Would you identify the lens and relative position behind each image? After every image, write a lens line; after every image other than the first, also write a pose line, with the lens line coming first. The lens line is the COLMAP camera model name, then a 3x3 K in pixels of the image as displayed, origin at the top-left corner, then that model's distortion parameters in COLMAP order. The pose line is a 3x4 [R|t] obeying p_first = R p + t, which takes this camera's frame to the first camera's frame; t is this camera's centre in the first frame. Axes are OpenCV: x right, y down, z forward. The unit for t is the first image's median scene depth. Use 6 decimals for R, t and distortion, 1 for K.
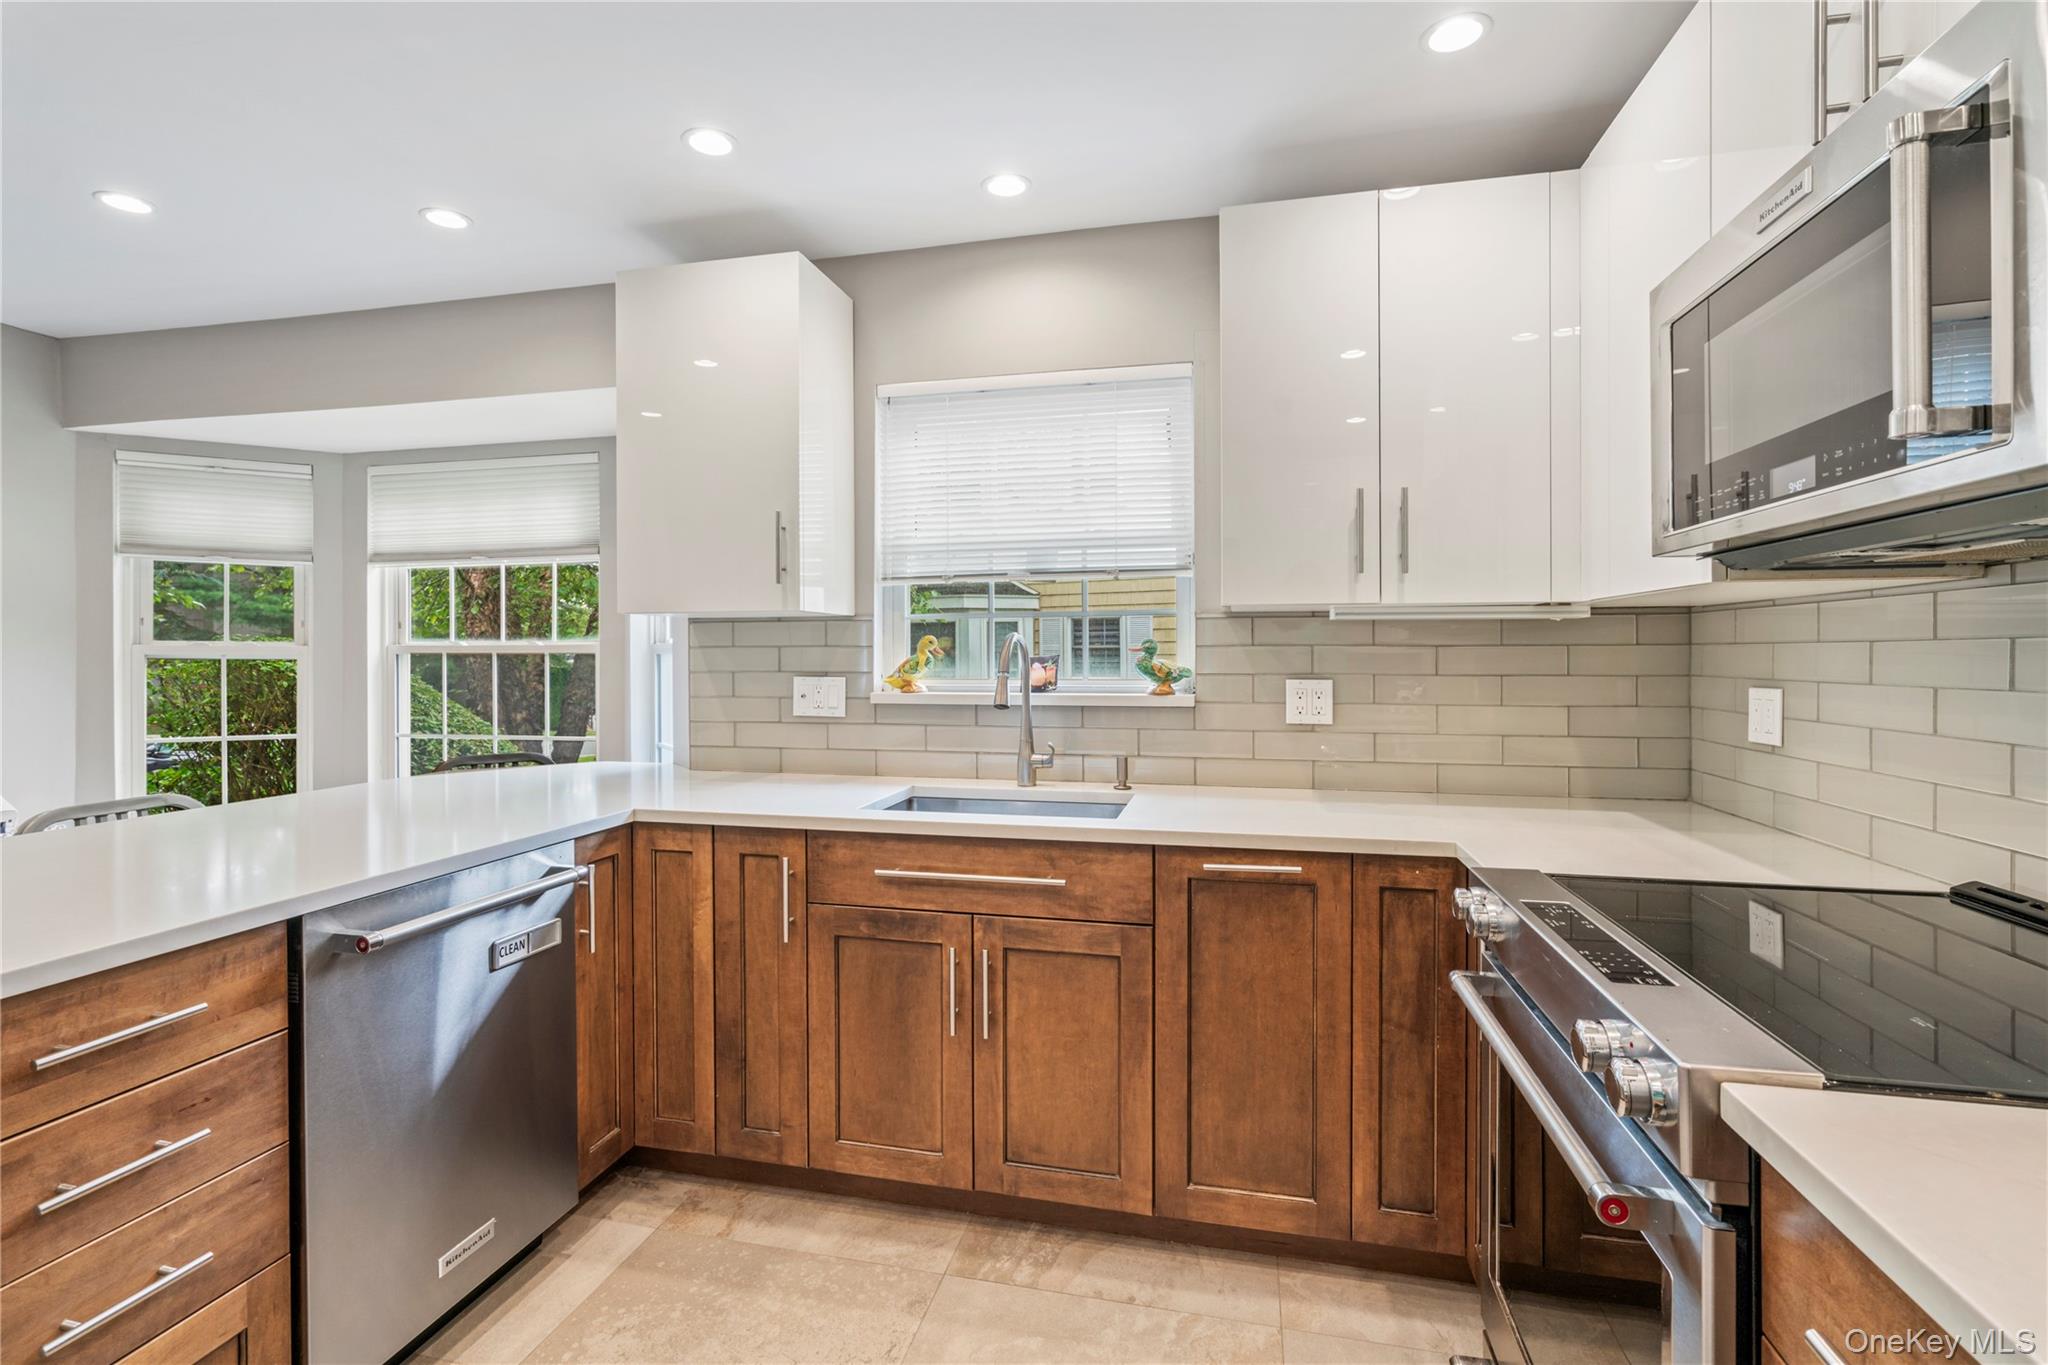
lens RADIAL K [[953.7, 0, 1015.1], [0, 953.7, 657.6], [0, 0, 1]] dist [-0.003613, 0.000428]
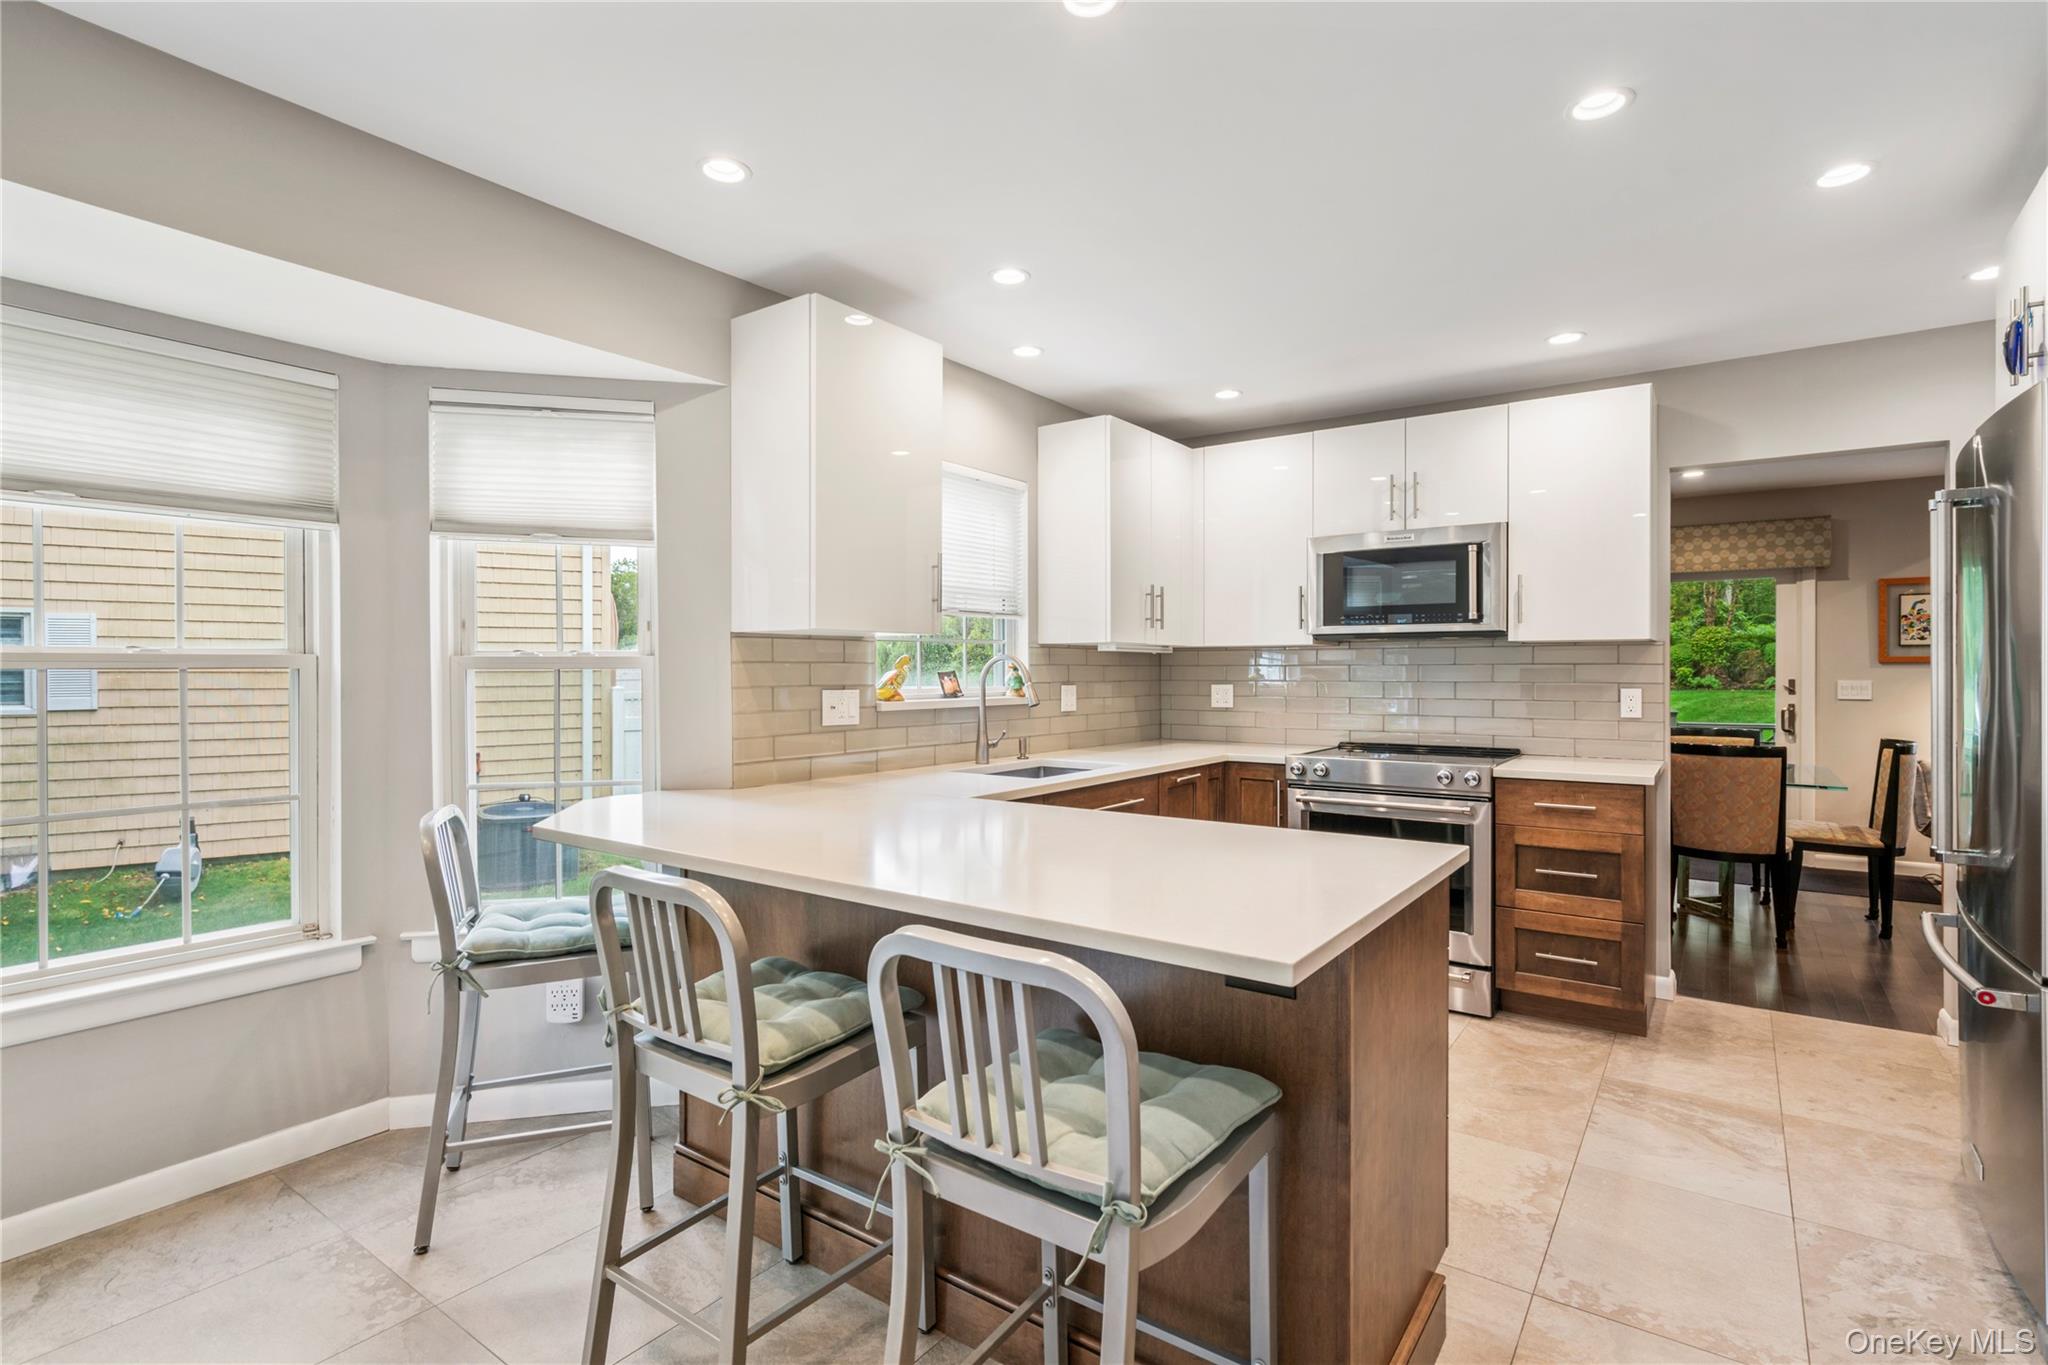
lens RADIAL K [[984.3, 0, 1028.6], [0, 984.3, 671.2], [0, 0, 1]] dist [0.000489, -0.000086]
pose [[0.378480, 0.000034, 0.925609, -1.586010], [0.004112, 0.999990, -0.001718, 0.001136], [-0.925600, 0.004457, 0.378476, 0.474299]]
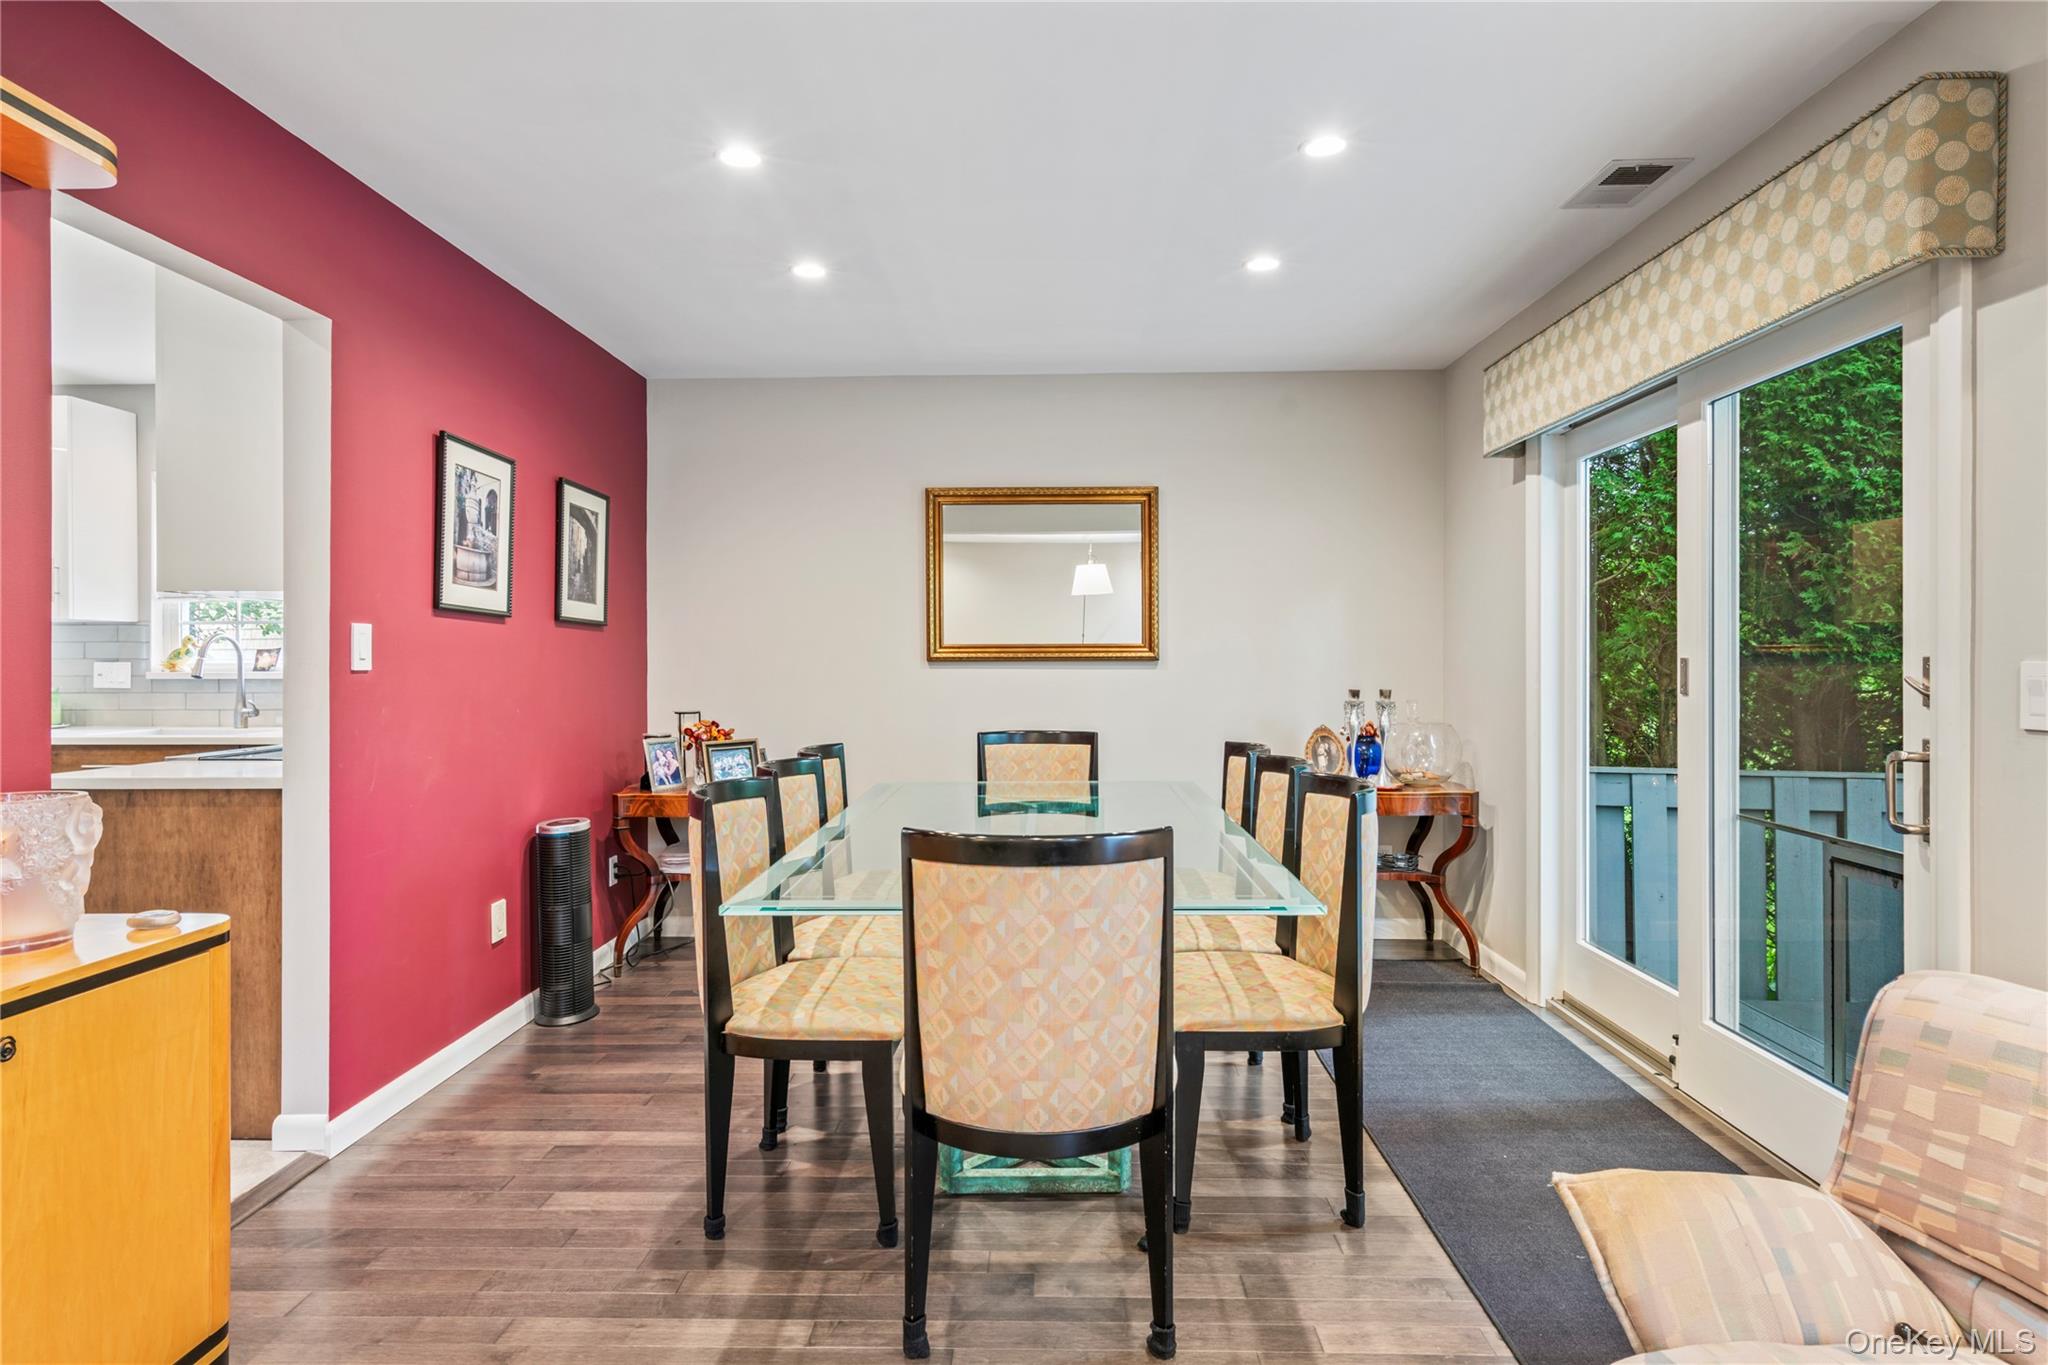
lens RADIAL K [[1150.2, 0, 1023.4], [0, 1150.2, 656.8], [0, 0, 1]] dist [0.002131, 0.000641]
pose [[0.978415, -0.003892, 0.206611, 1.094850], [0.004516, 0.999987, -0.002545, 0.030692], [-0.206599, 0.003423, 0.978420, -1.424568]]
